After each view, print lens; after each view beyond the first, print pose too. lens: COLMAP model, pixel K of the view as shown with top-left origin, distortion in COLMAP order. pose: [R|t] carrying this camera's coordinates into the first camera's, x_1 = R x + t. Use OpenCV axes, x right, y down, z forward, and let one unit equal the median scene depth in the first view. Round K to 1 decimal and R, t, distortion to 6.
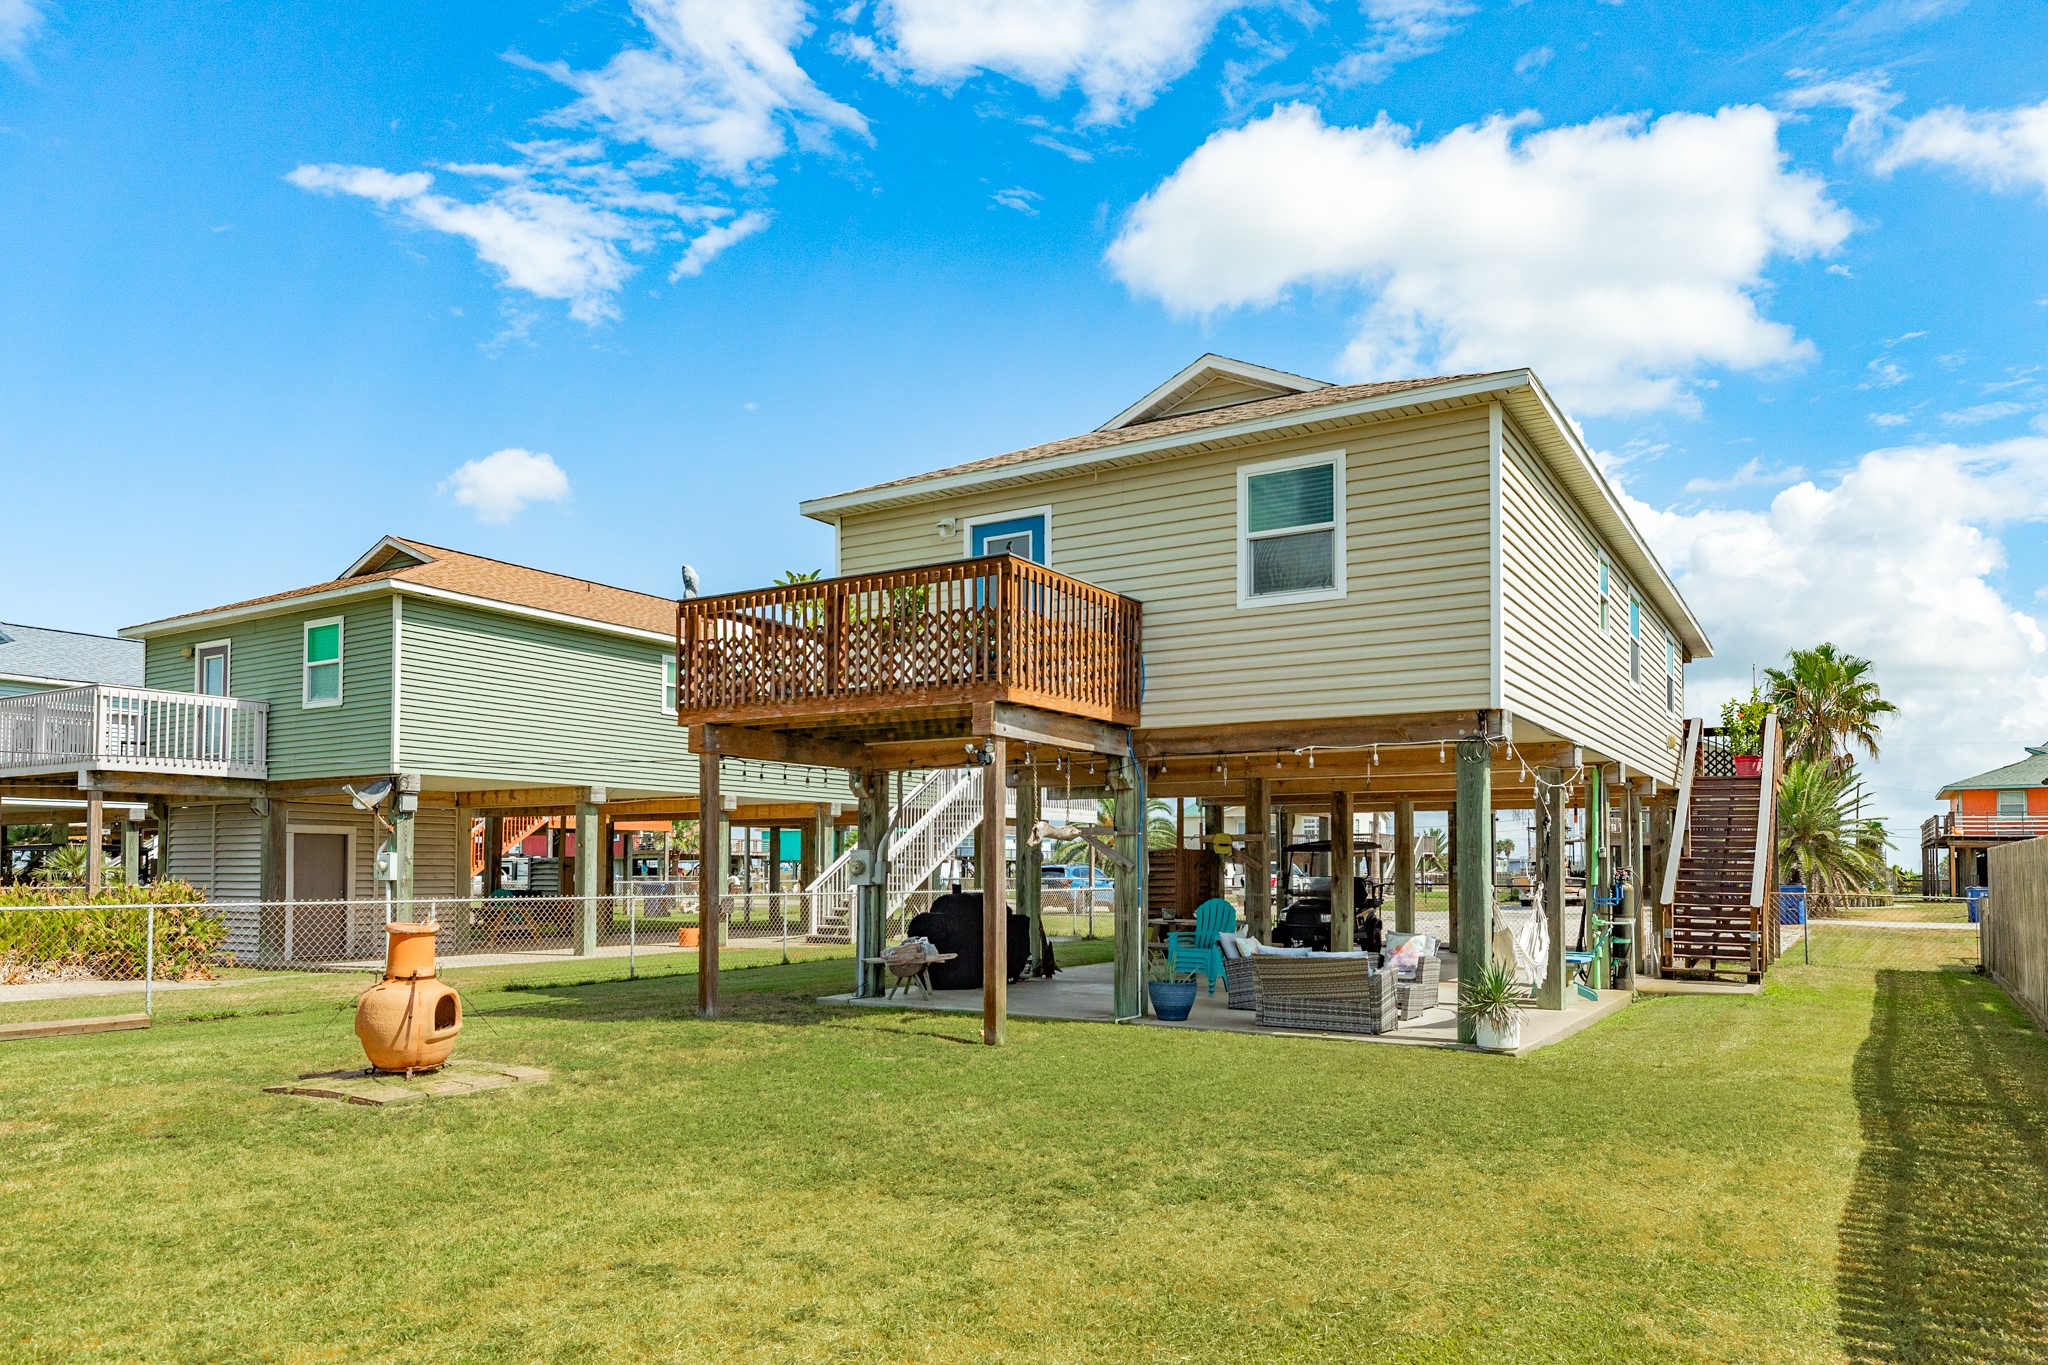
lens RADIAL K [[1334.0, 0, 1029.1], [0, 1334.0, 693.8], [0, 0, 1]] dist [0.022447, 0.001038]
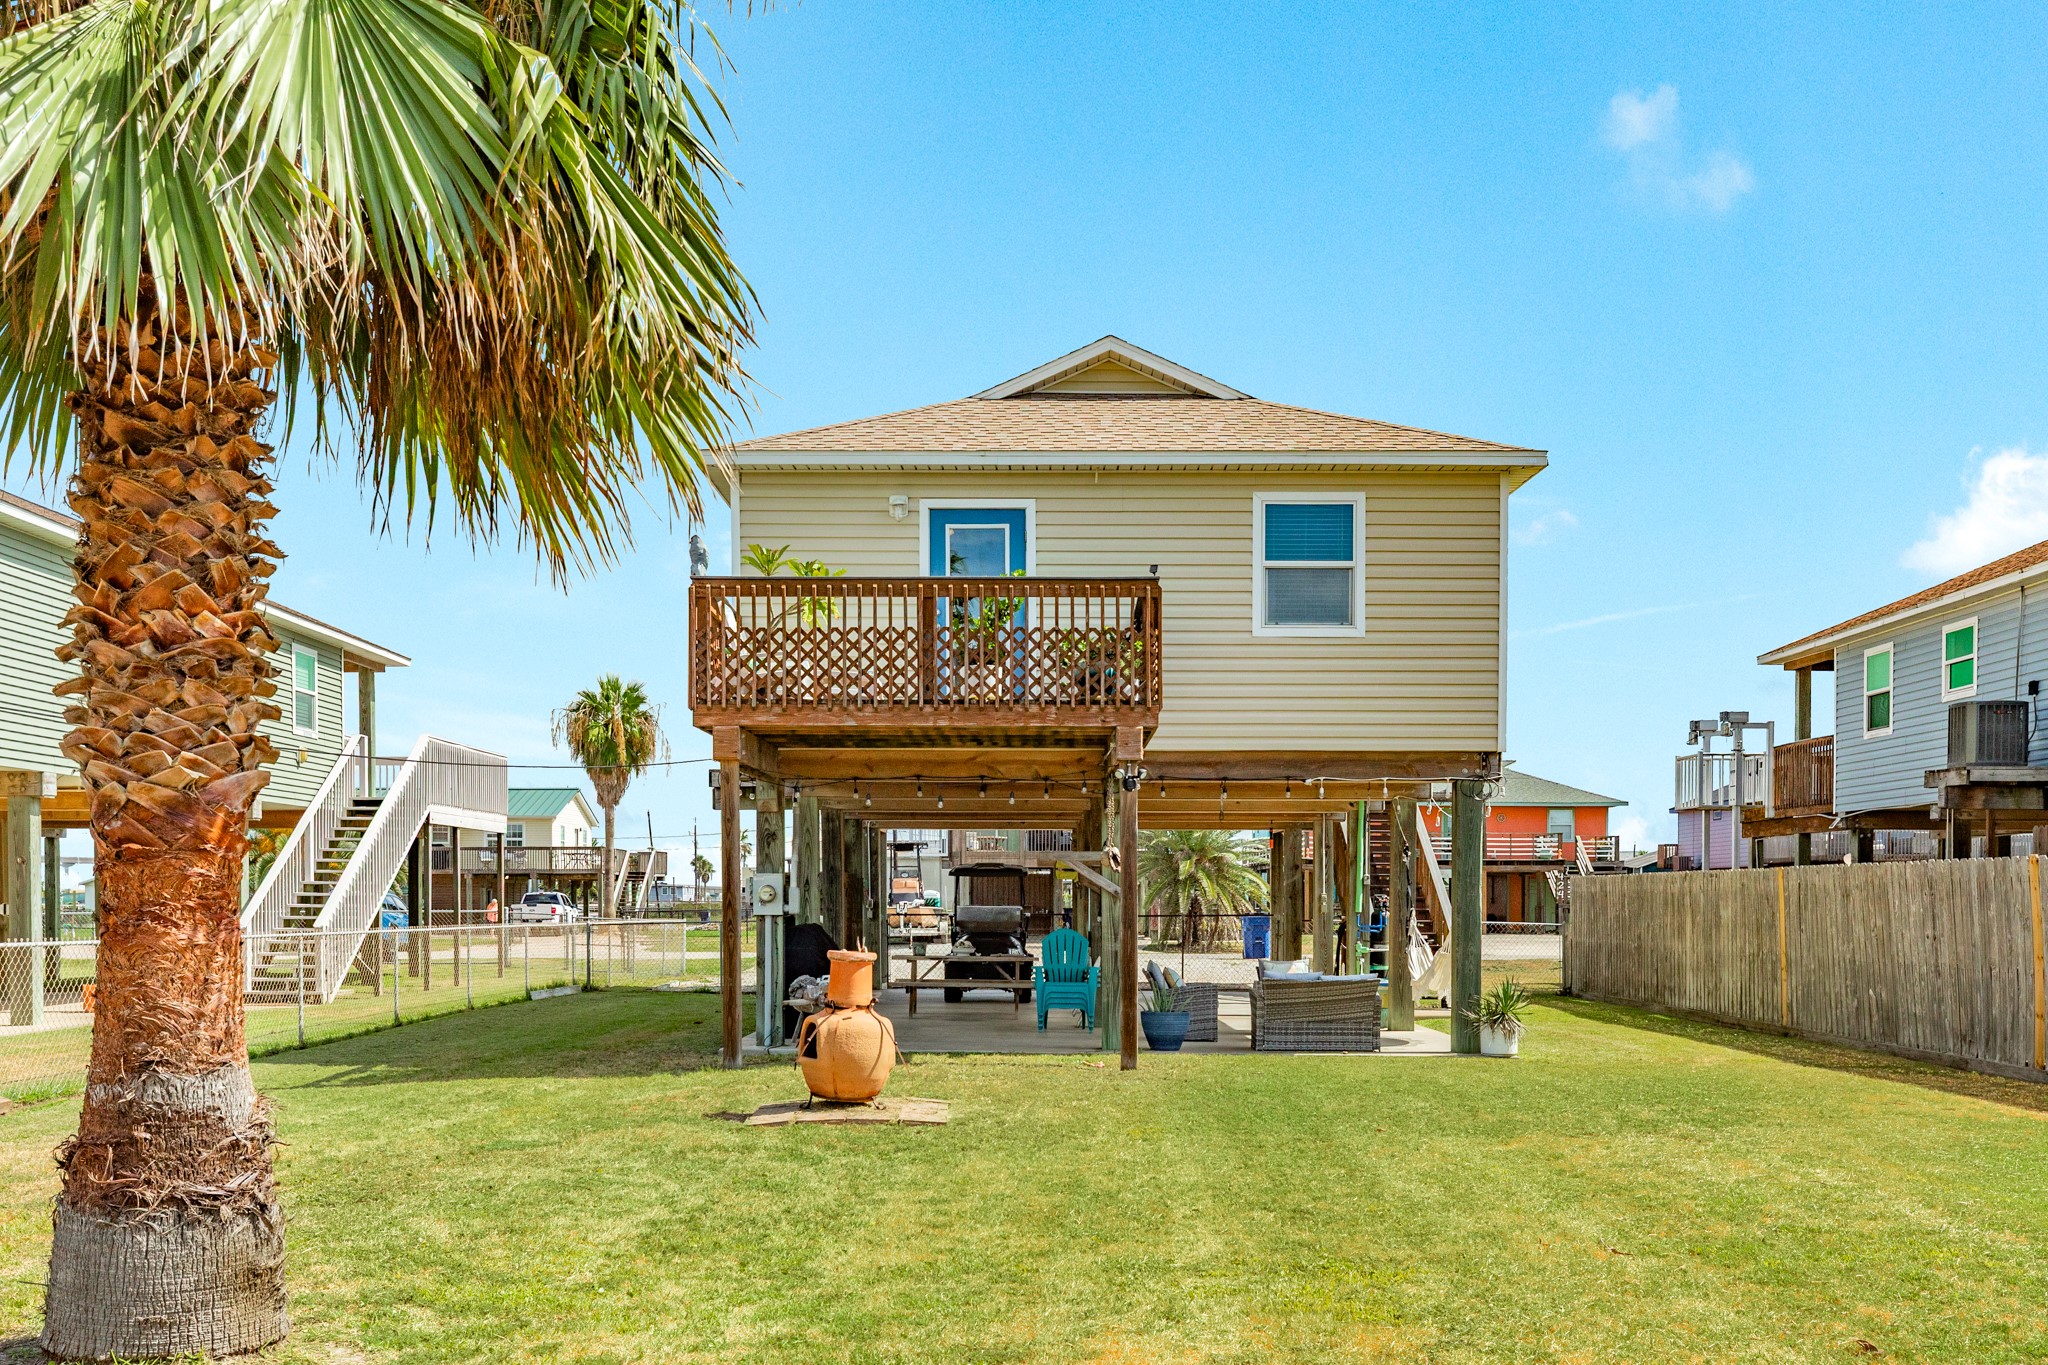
lens RADIAL K [[2029.1, 0, 1018.3], [0, 2029.1, 678.5], [0, 0, 1]] dist [-0.006625, 0.000000]
pose [[0.855818, 0.056378, 0.514195, -0.786403], [-0.067641, 0.997705, 0.003189, -0.025280], [-0.512835, -0.037510, 0.857668, -0.214868]]
